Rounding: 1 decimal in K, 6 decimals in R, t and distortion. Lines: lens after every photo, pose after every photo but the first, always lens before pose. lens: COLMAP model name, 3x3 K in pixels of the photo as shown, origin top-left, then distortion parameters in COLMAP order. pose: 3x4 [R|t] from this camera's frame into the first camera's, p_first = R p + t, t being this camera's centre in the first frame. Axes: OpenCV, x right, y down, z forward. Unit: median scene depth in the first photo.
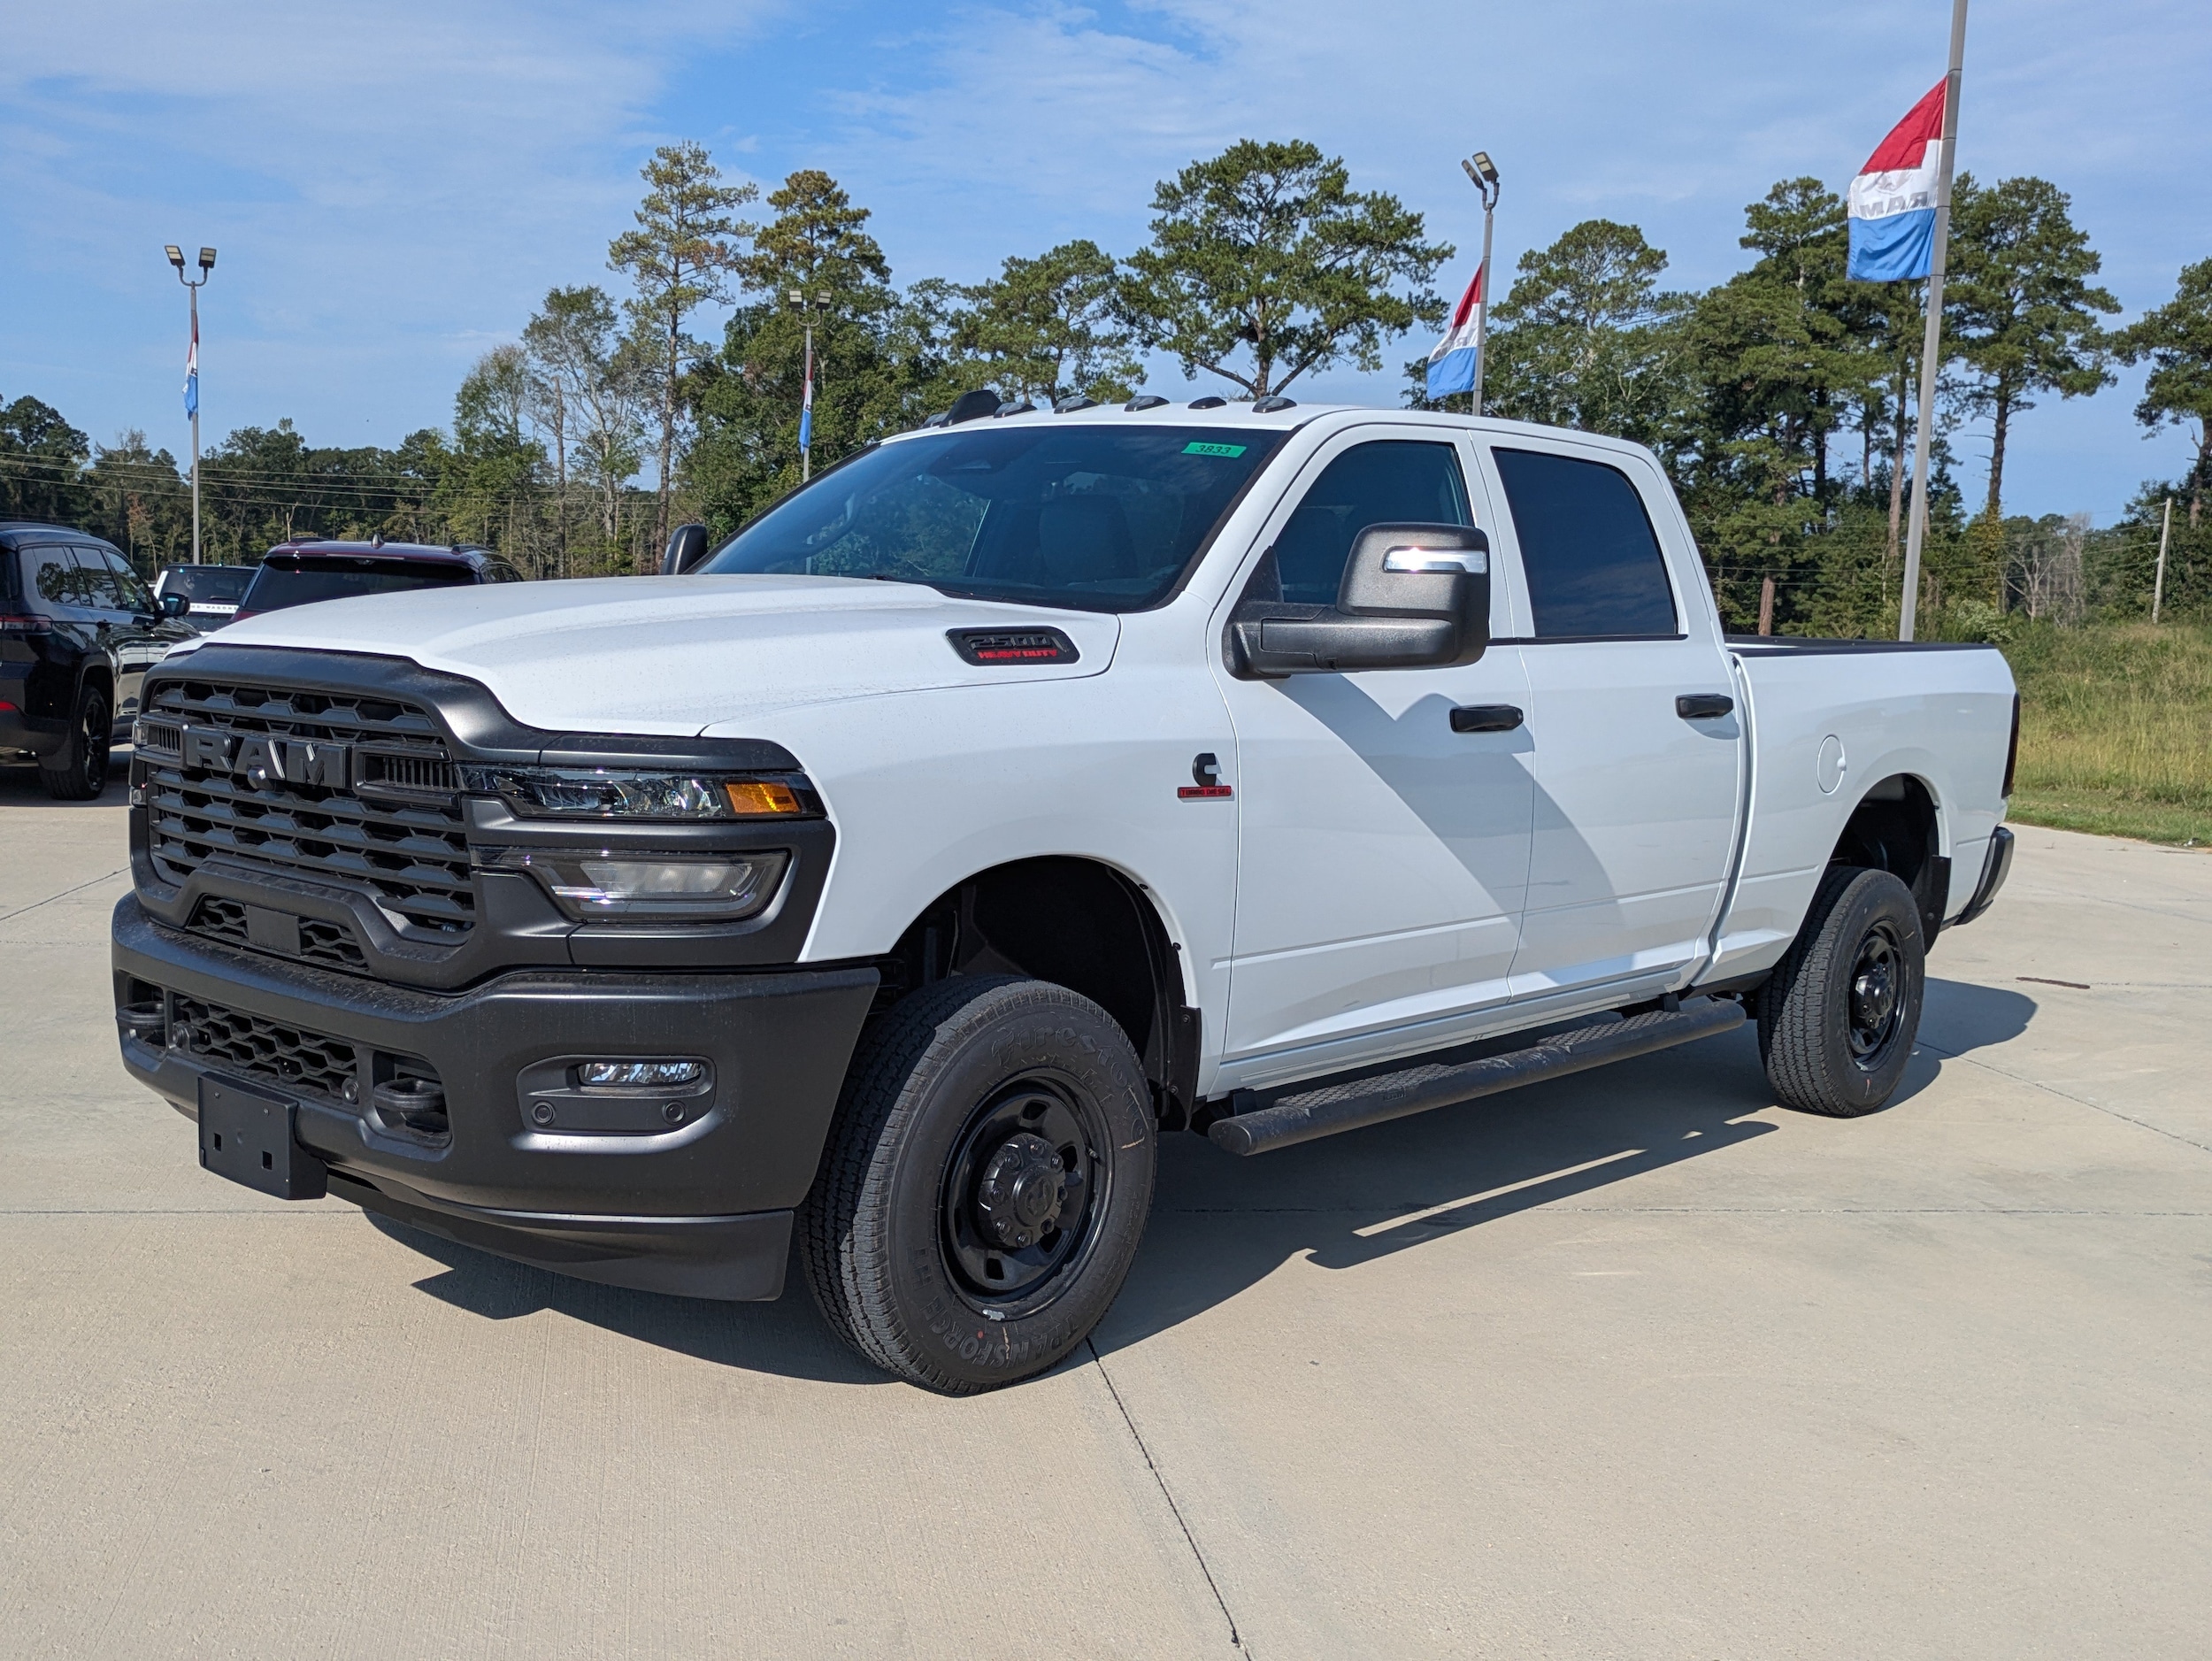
lens RADIAL K [[2514.3, 0, 1091.5], [0, 2514.3, 843.6], [0, 0, 1]] dist [0.021897, -0.033902]
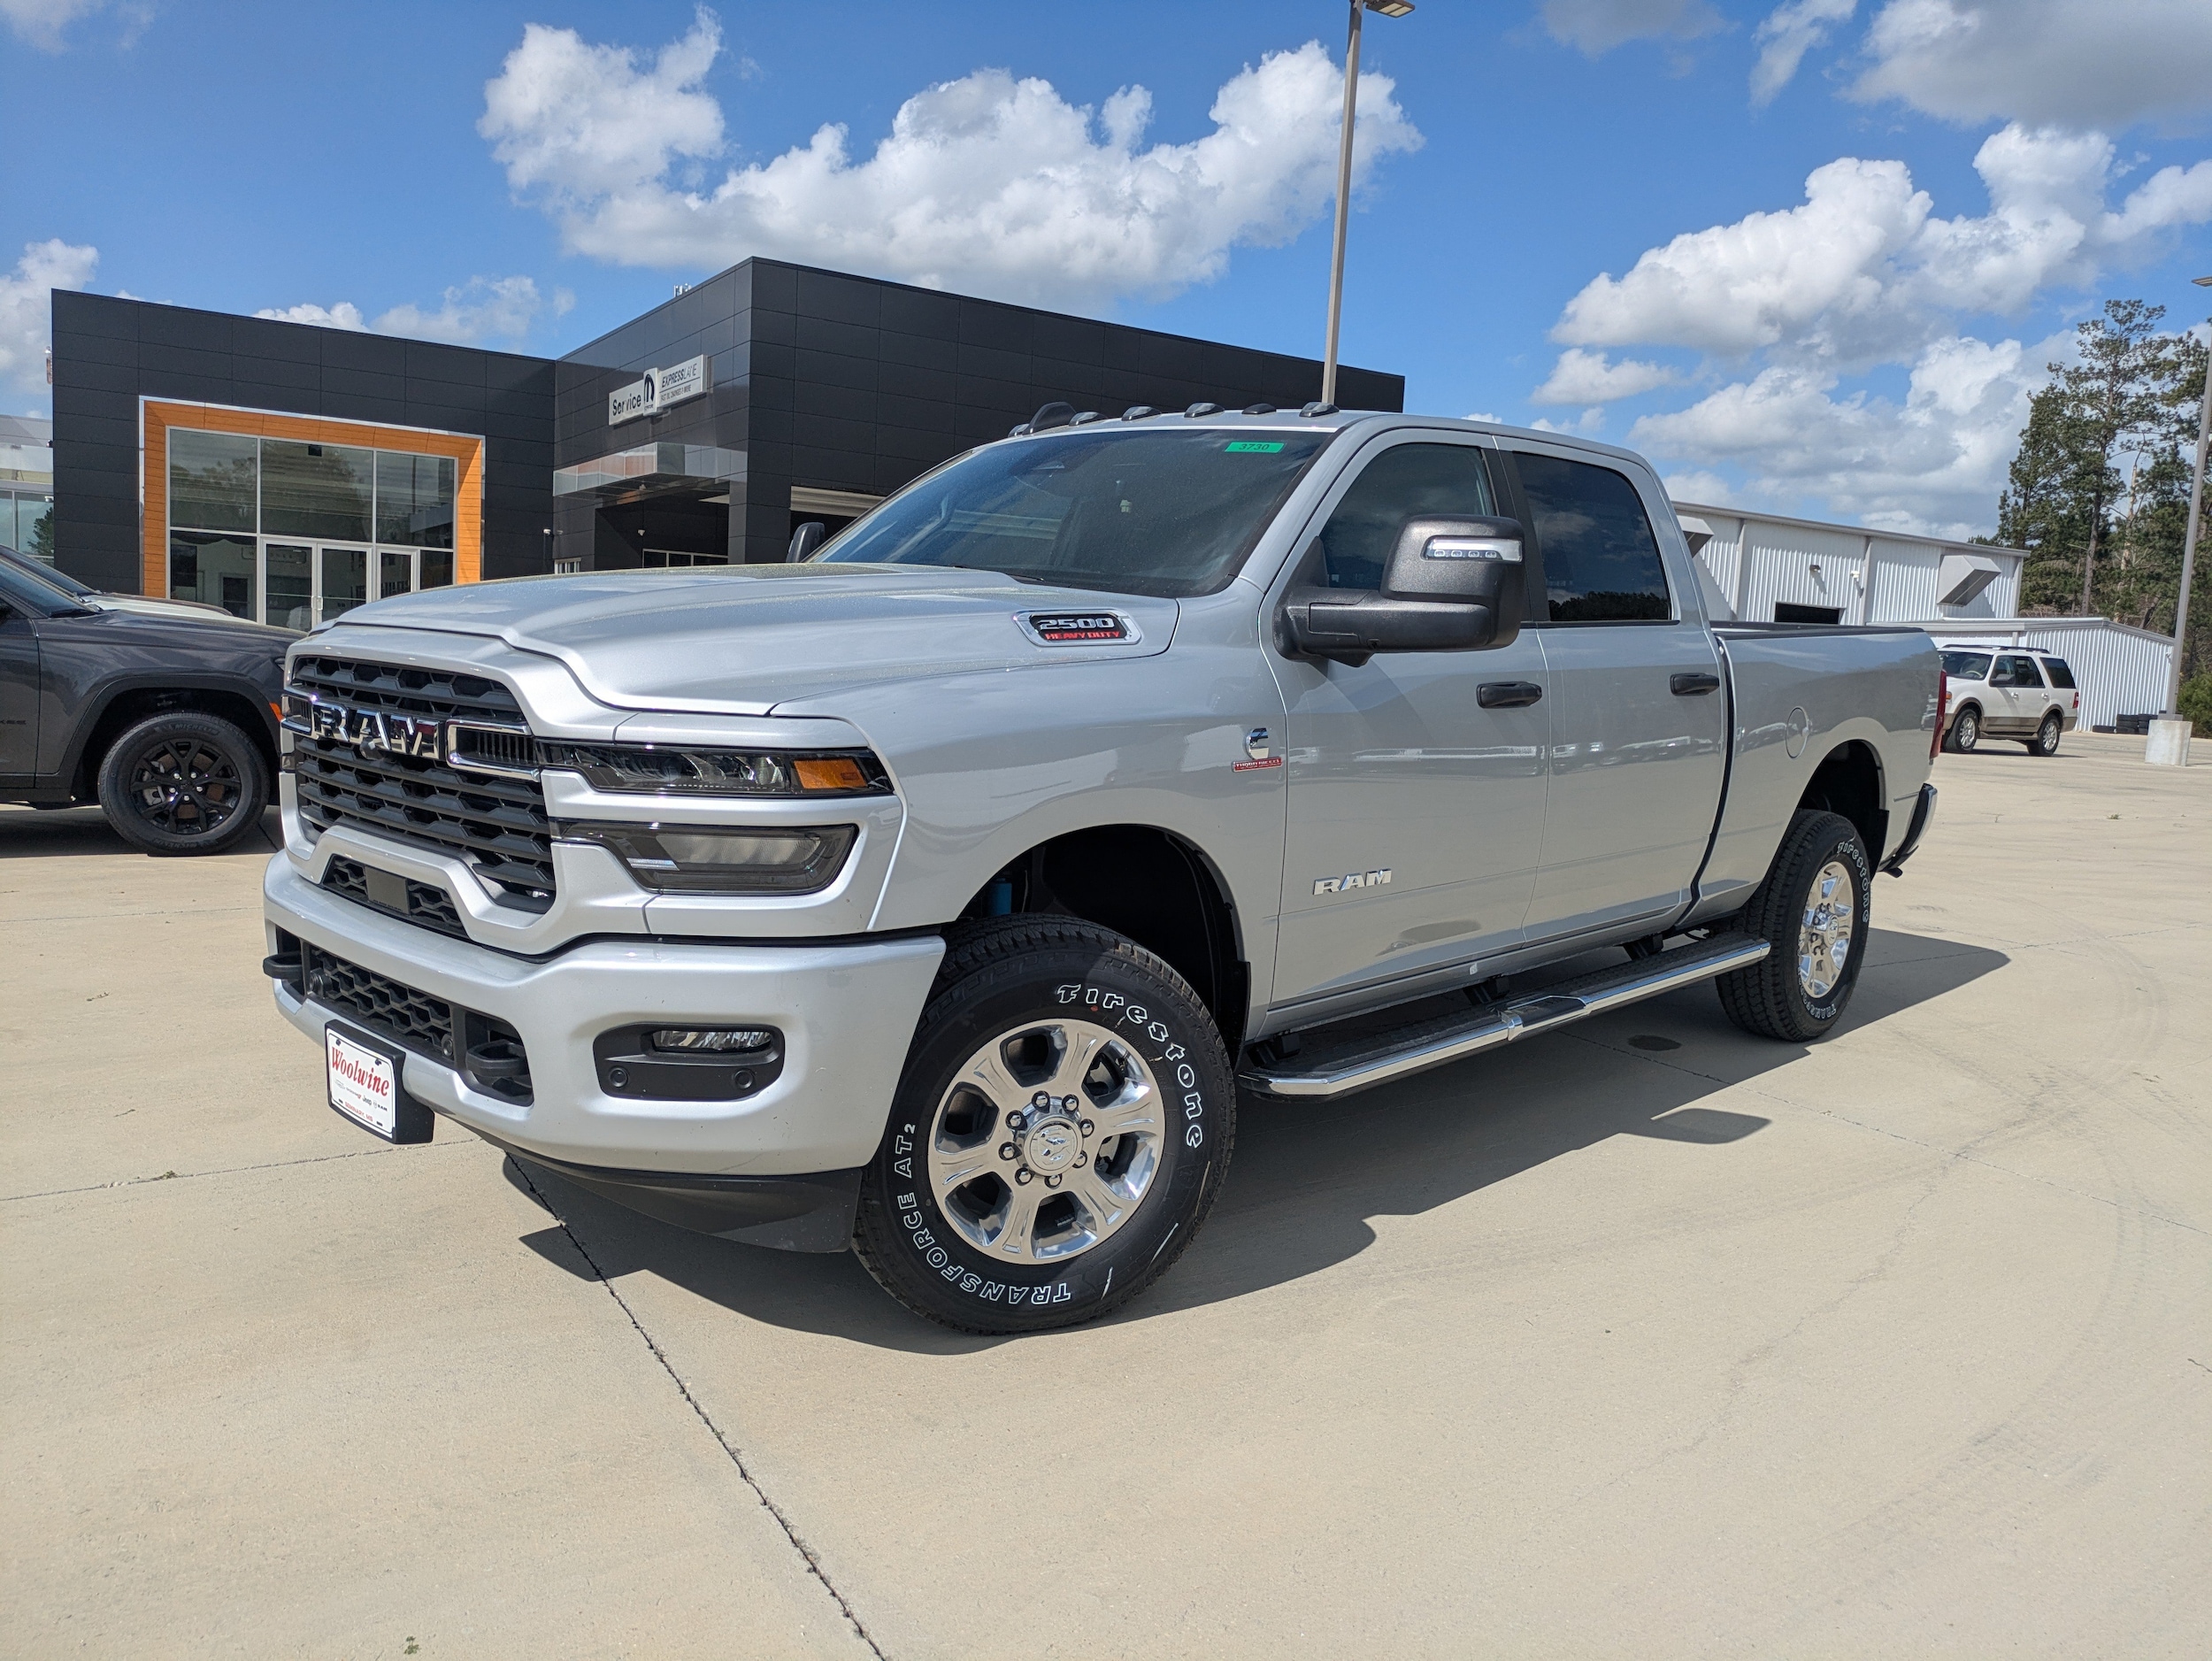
lens RADIAL K [[1803.9, 0, 1125.1], [0, 1803.9, 825.6], [0, 0, 1]] dist [0.007438, 0.000470]
pose [[0.999762, 0.005669, -0.021067, 0.005323], [-0.005041, 0.999544, 0.029765, -0.017275], [0.021227, -0.029652, 0.999335, 0.229354]]
